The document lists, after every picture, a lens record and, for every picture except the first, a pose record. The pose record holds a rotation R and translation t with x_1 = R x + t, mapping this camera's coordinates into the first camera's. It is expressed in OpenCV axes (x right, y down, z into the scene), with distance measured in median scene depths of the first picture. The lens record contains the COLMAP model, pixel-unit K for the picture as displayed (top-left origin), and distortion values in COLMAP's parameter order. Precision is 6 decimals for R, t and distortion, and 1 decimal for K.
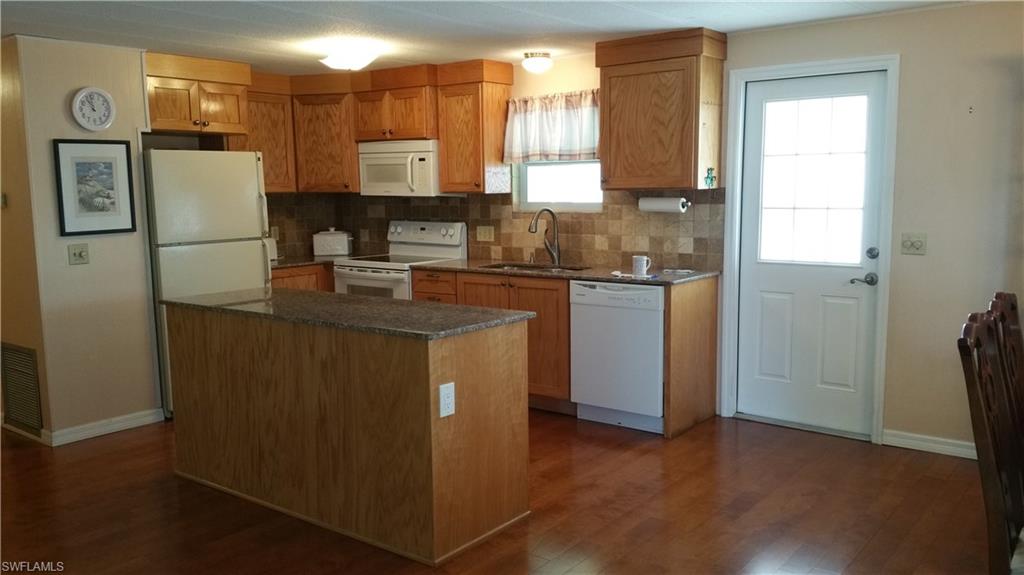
lens RADIAL K [[824.8, 0, 503.9], [0, 824.8, 296.9], [0, 0, 1]] dist [0.123997, -0.234219]
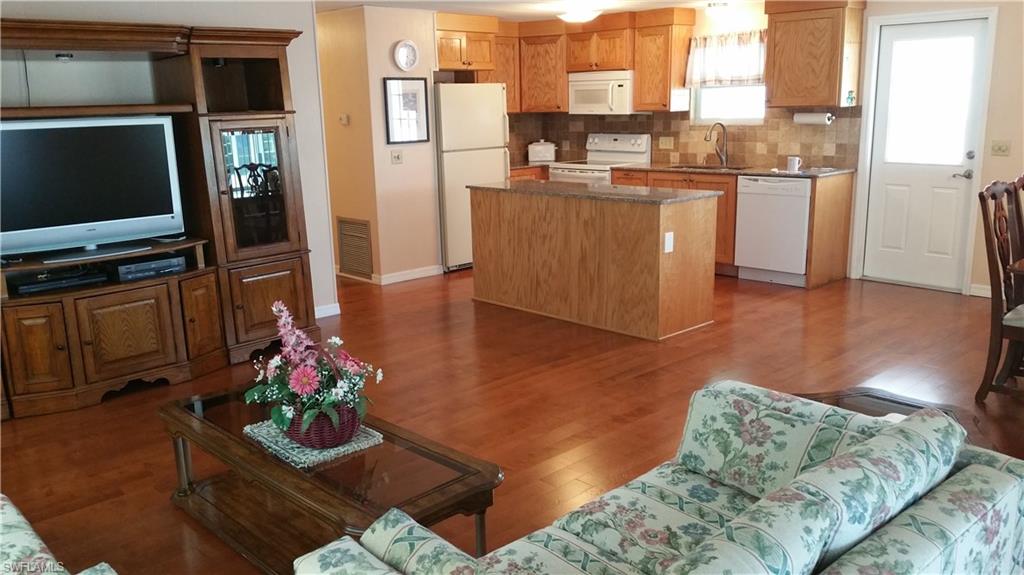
lens RADIAL K [[824.8, 0, 506.7], [0, 824.8, 289.5], [0, 0, 1]] dist [0.123997, -0.234219]
pose [[0.989037, 0.024840, -0.145567, -0.094912], [-0.011626, 0.995789, 0.090935, 0.046966], [0.147213, -0.088245, 0.985160, -0.435311]]
